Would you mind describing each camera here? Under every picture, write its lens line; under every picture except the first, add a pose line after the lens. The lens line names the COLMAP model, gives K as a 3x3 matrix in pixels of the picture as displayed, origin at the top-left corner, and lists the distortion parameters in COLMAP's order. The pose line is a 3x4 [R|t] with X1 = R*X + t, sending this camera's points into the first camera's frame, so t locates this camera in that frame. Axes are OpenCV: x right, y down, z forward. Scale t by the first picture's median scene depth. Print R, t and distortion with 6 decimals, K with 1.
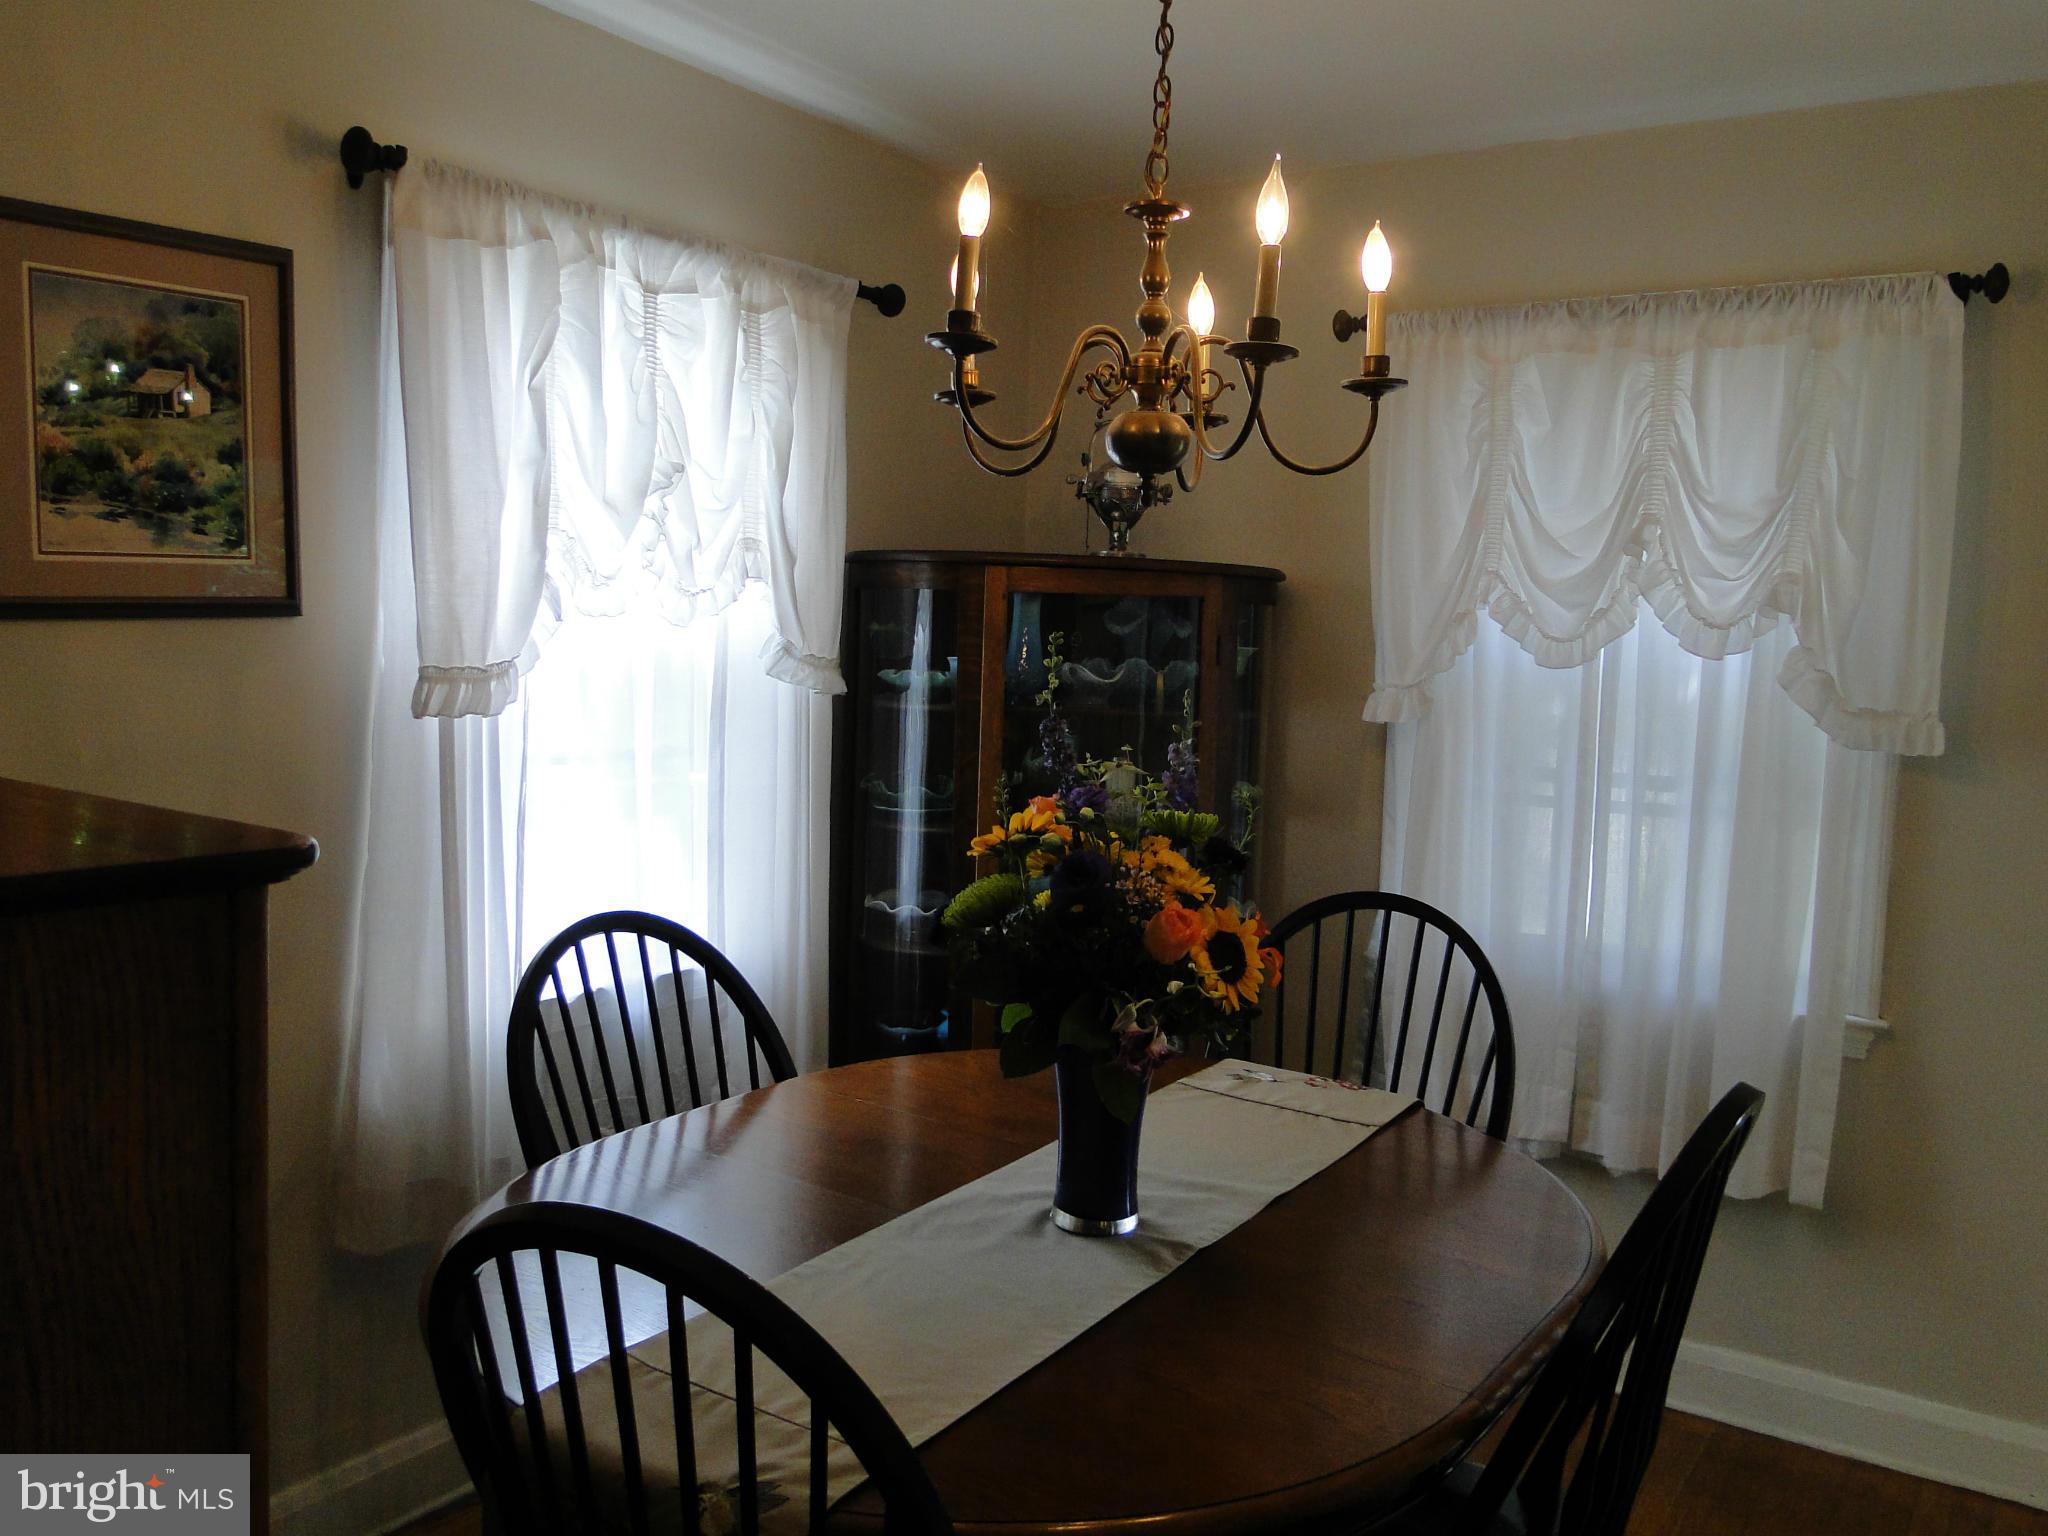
lens RADIAL K [[1685.3, 0, 1025.3], [0, 1685.3, 758.6], [0, 0, 1]] dist [-0.003515, -0.009089]
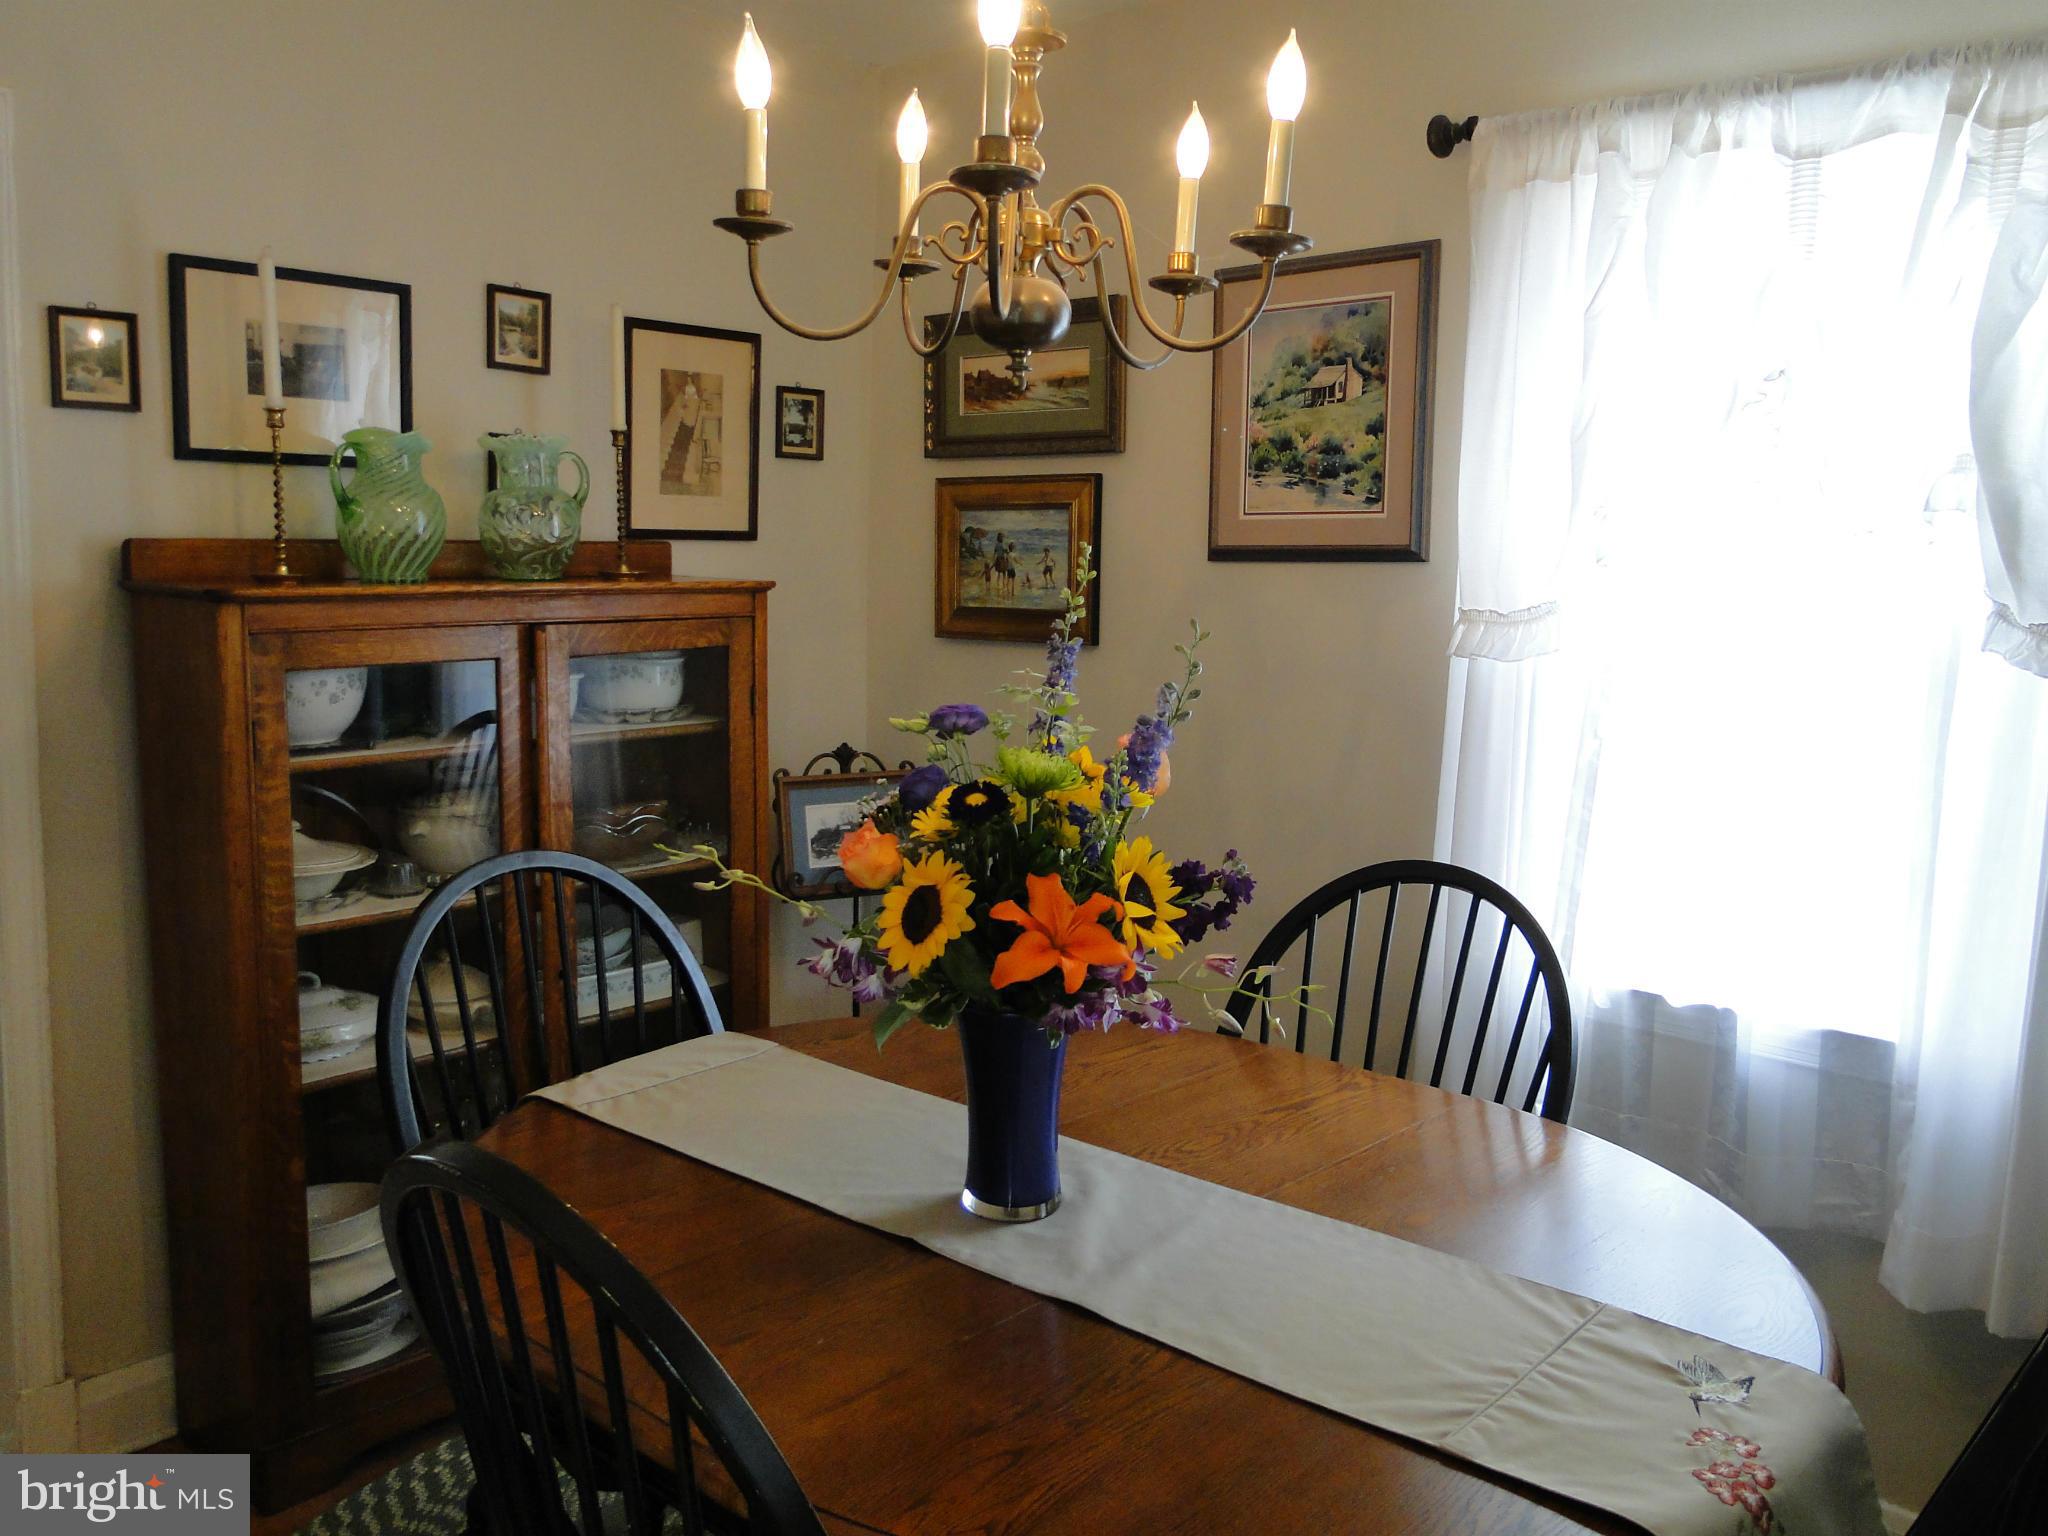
lens RADIAL K [[1685.3, 0, 1025.3], [0, 1685.3, 758.6], [0, 0, 1]] dist [-0.003515, -0.009089]
pose [[-0.146391, 0.092892, -0.984856, 0.797724], [-0.115262, 0.987198, 0.110245, -0.051468], [0.982489, 0.129655, -0.133810, 0.971327]]
